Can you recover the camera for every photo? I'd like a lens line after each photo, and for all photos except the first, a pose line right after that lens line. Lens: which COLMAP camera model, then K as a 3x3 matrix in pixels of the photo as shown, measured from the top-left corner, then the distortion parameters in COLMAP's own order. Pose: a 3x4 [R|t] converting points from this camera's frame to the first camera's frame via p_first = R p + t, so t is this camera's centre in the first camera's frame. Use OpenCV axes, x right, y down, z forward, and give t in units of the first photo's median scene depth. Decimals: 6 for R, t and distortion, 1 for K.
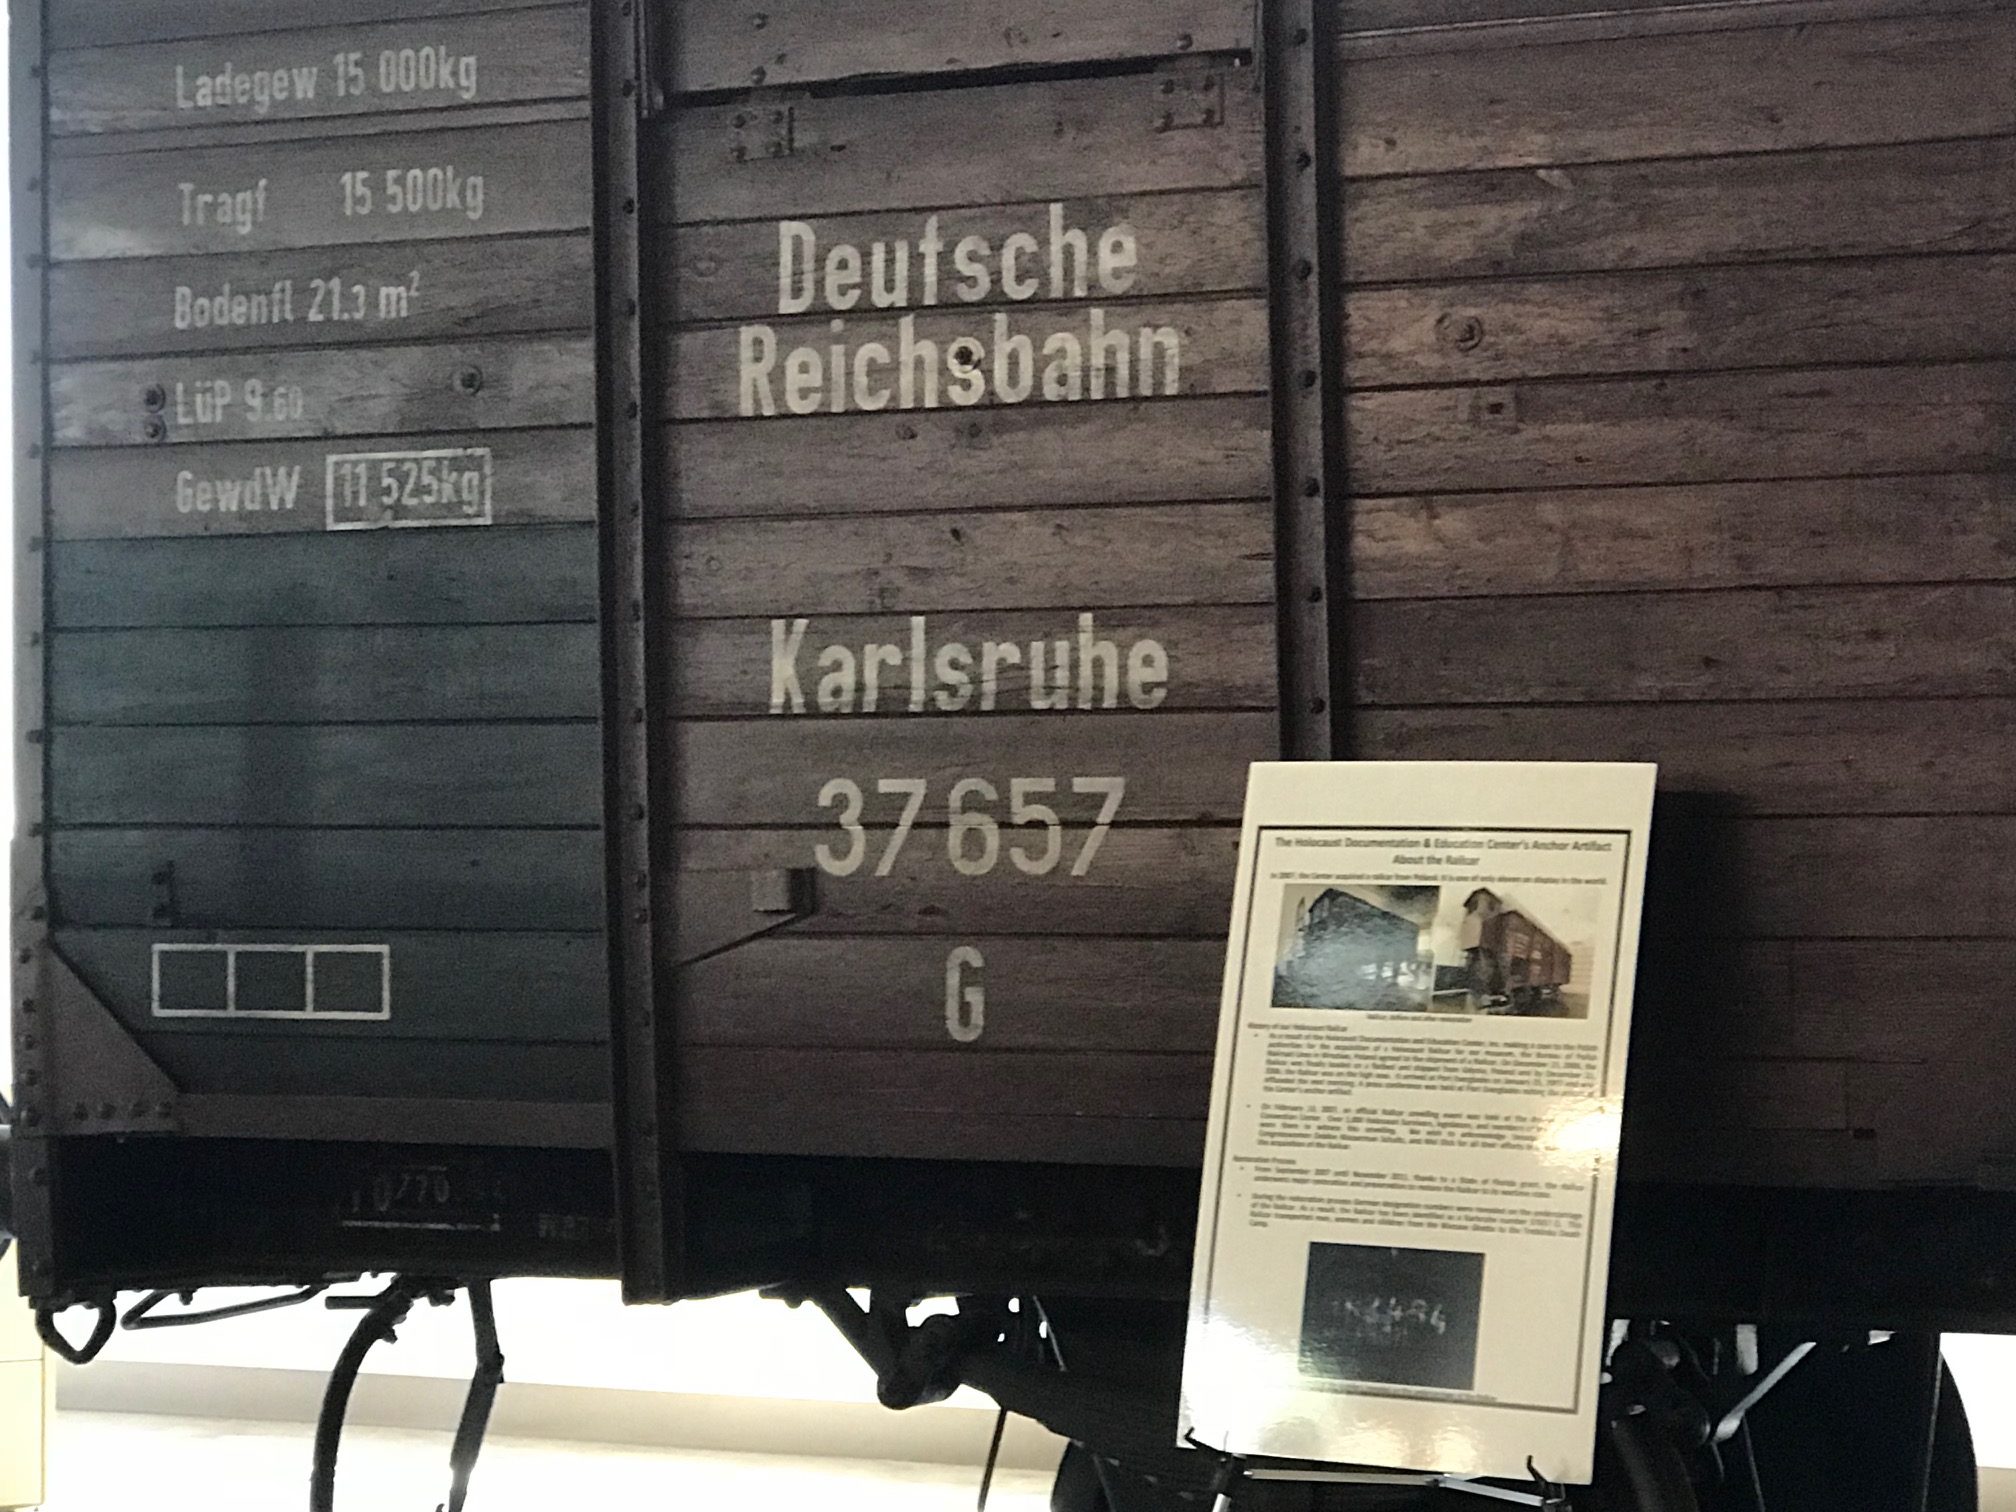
lens RADIAL K [[5309.2, 0, 1011.4], [0, 5309.2, 743.0], [0, 0, 1]] dist [-0.140018, 0.000000]
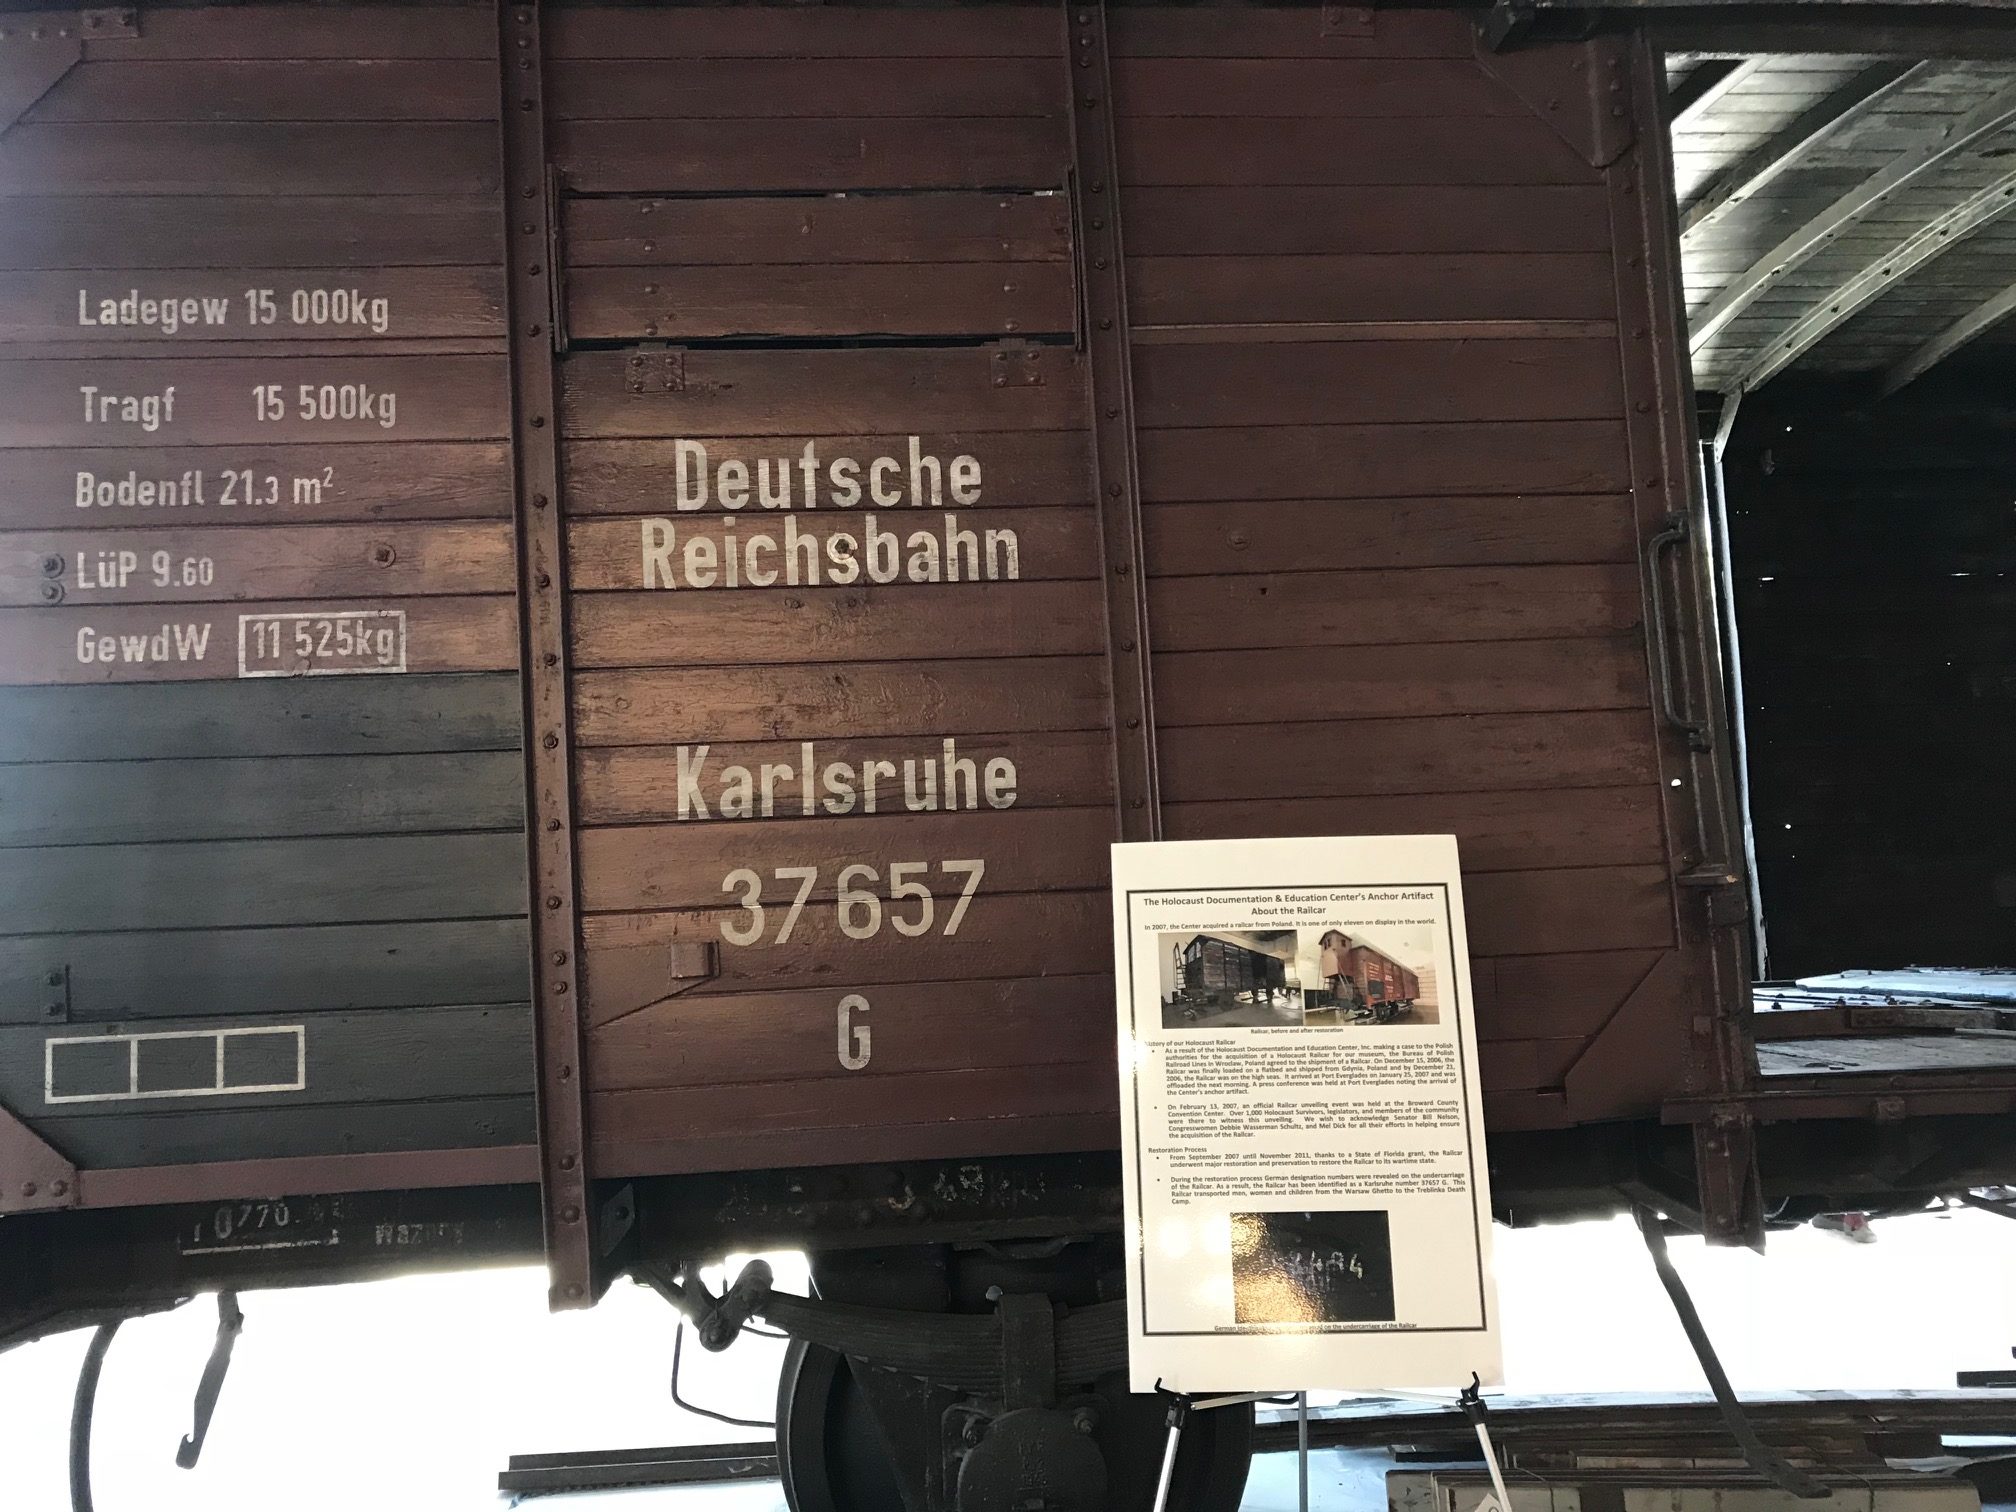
lens RADIAL K [[1646.7, 0, 1020.8], [0, 1646.7, 731.6], [0, 0, 1]] dist [0.022038, -0.030505]
pose [[0.849834, 0.018509, 0.526725, -0.185120], [0.029869, 0.996086, -0.083195, 0.008746], [-0.526204, 0.086434, 0.845954, 0.626003]]
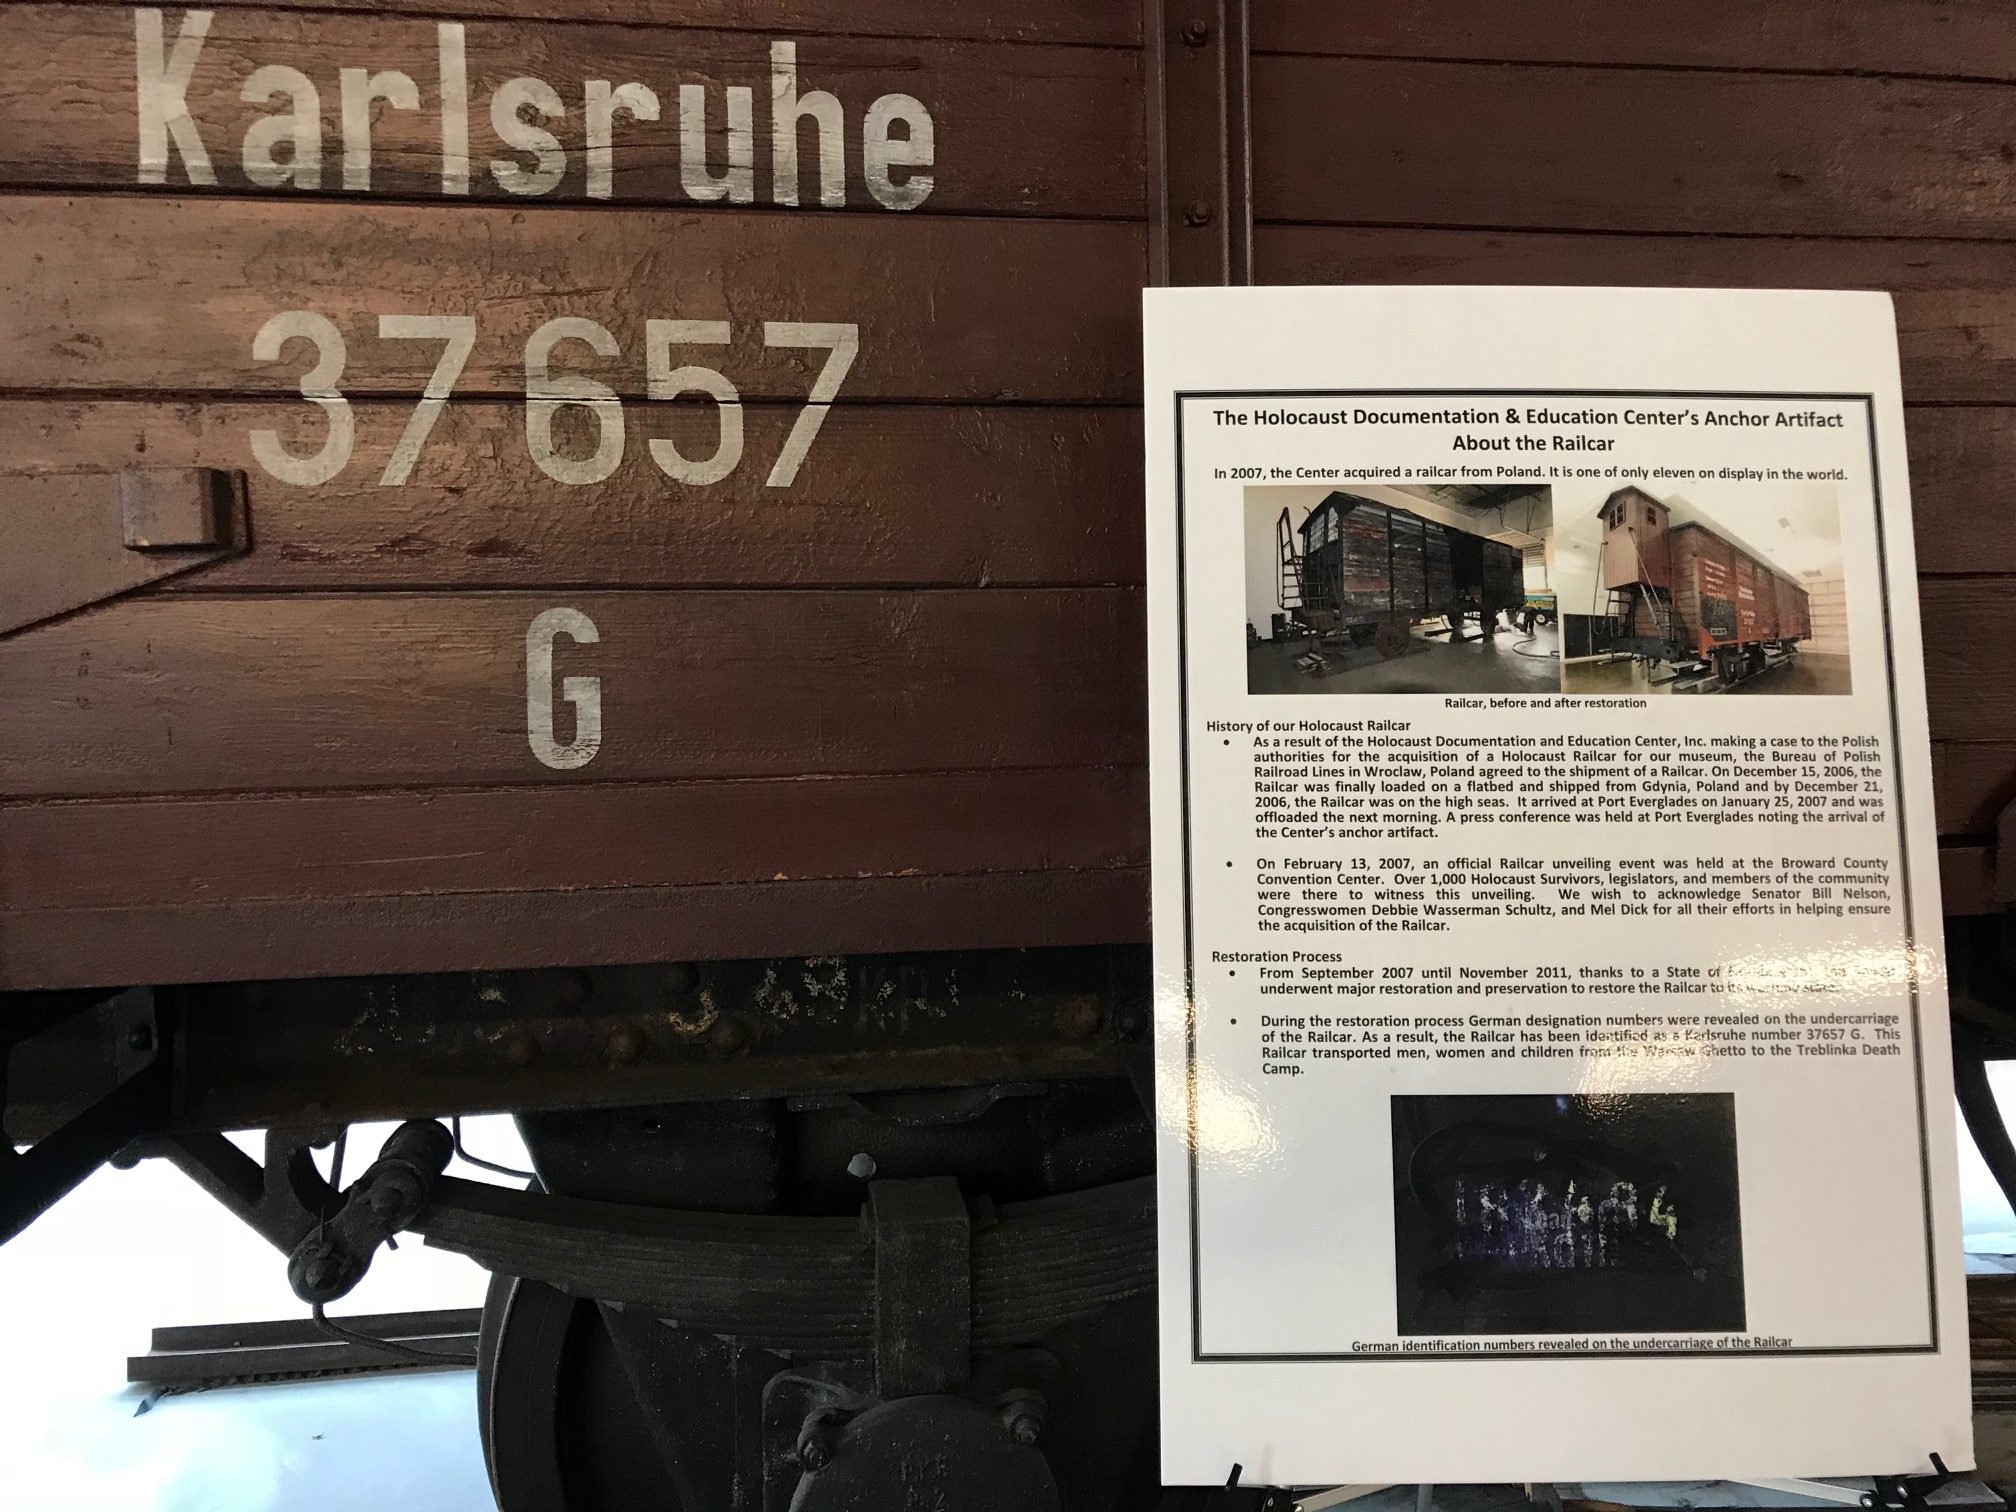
lens RADIAL K [[1646.7, 0, 1026.7], [0, 1646.7, 730.5], [0, 0, 1]] dist [0.022038, -0.030505]
pose [[0.807634, -0.042222, 0.588171, -0.074247], [0.000381, 0.997471, 0.071080, 0.038379], [-0.589684, -0.057182, 0.805607, 0.813537]]
